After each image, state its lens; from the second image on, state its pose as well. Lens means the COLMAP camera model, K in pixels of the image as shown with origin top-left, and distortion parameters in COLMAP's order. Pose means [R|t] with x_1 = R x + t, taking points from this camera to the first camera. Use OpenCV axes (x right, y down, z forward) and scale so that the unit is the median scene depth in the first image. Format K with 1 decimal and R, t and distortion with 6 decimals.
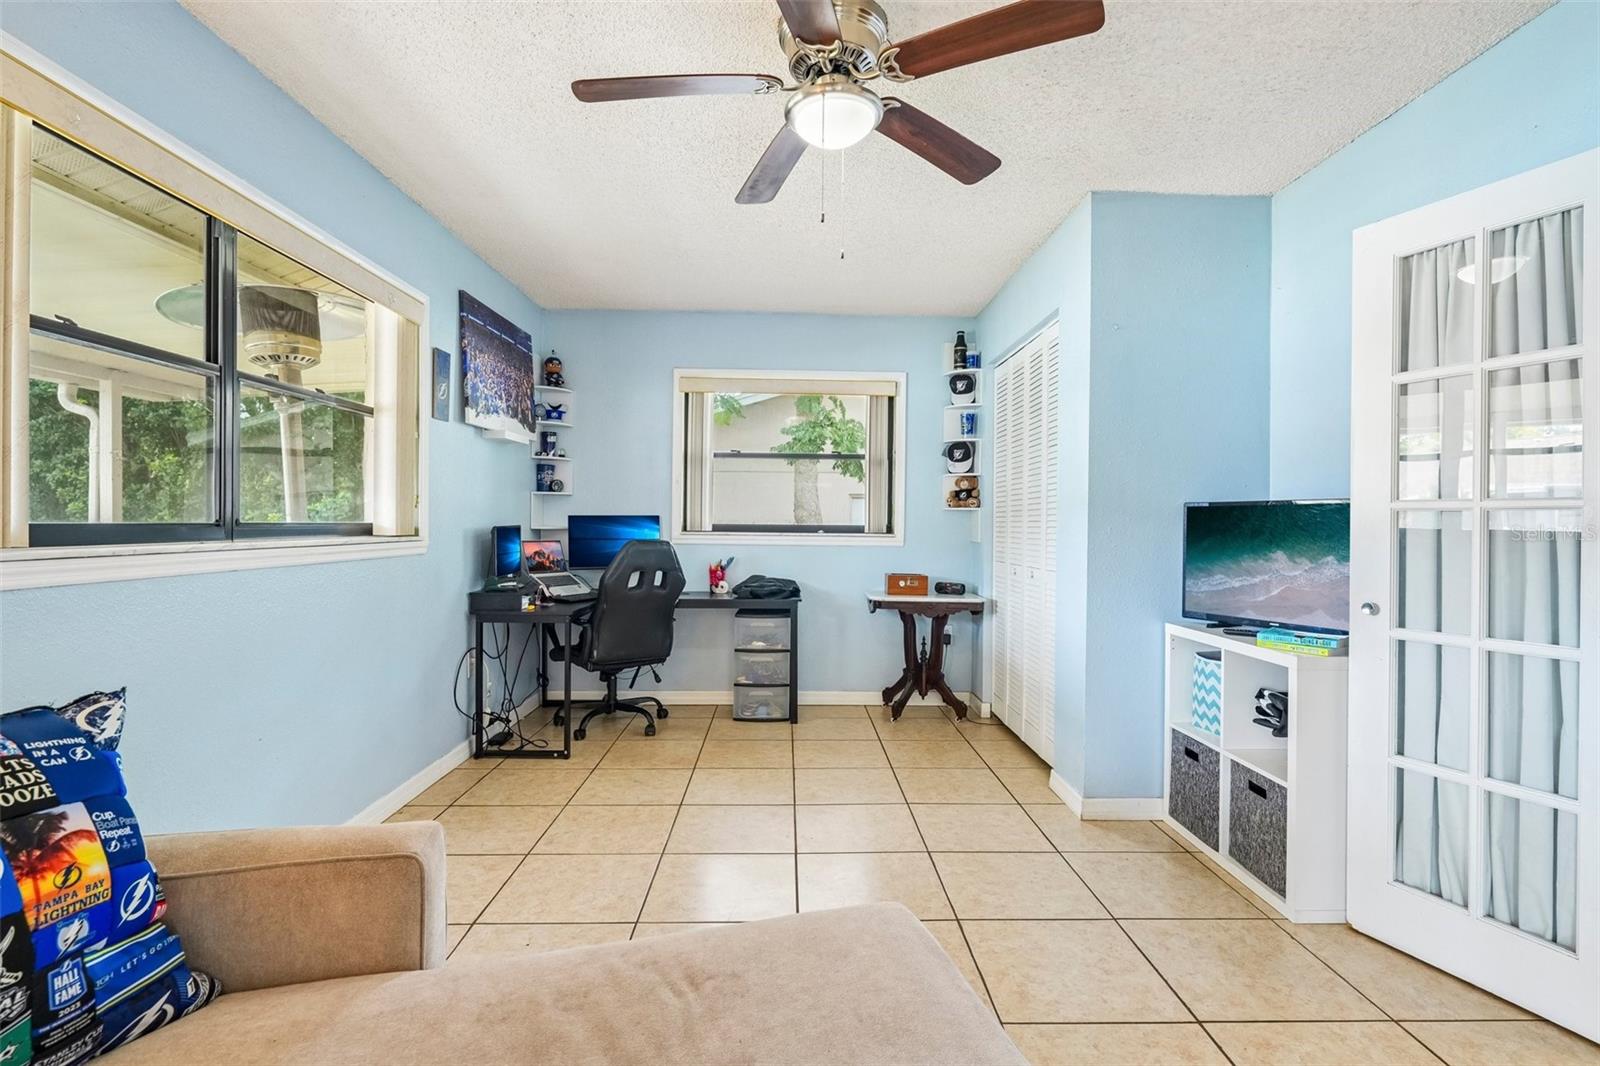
lens RADIAL K [[771.8, 0, 807.2], [0, 771.8, 526.6], [0, 0, 1]] dist [0.000584, 0.000116]
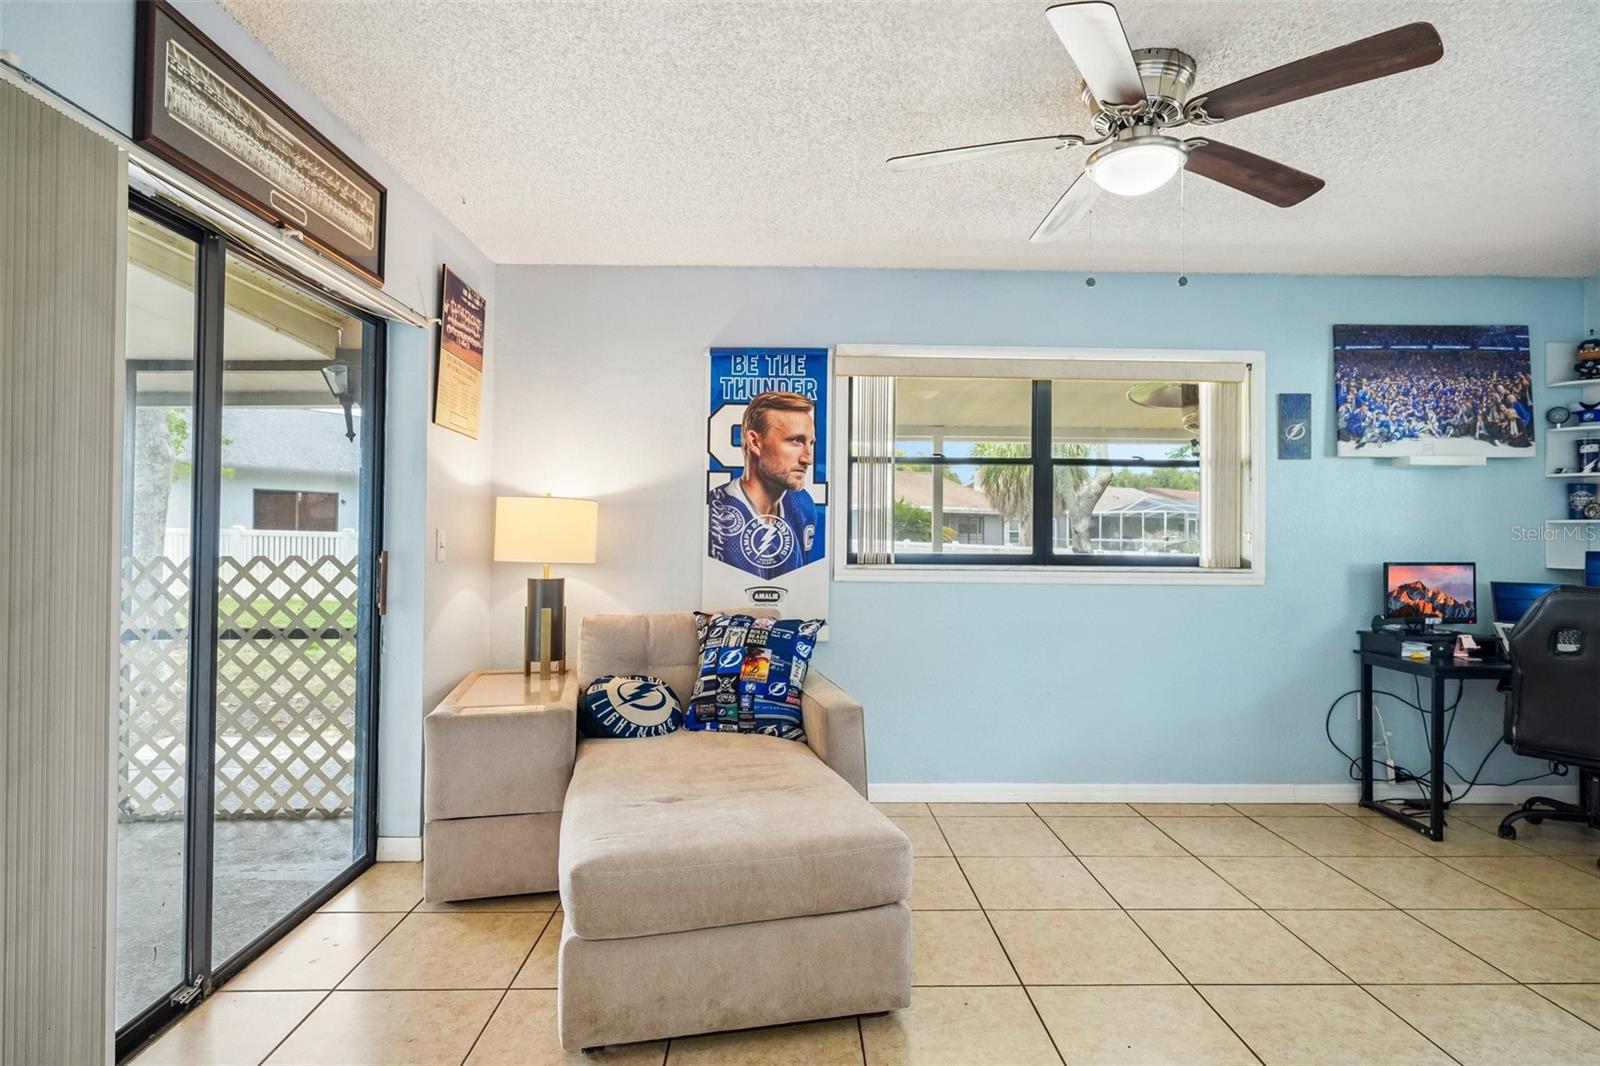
lens RADIAL K [[846.6, 0, 806.1], [0, 846.6, 524.6], [0, 0, 1]] dist [-0.000173, -0.000368]
pose [[-0.001599, -0.020800, -0.999782, 0.643939], [-0.016119, 0.999654, -0.020771, -0.014129], [0.999869, 0.016082, -0.001934, 0.322614]]
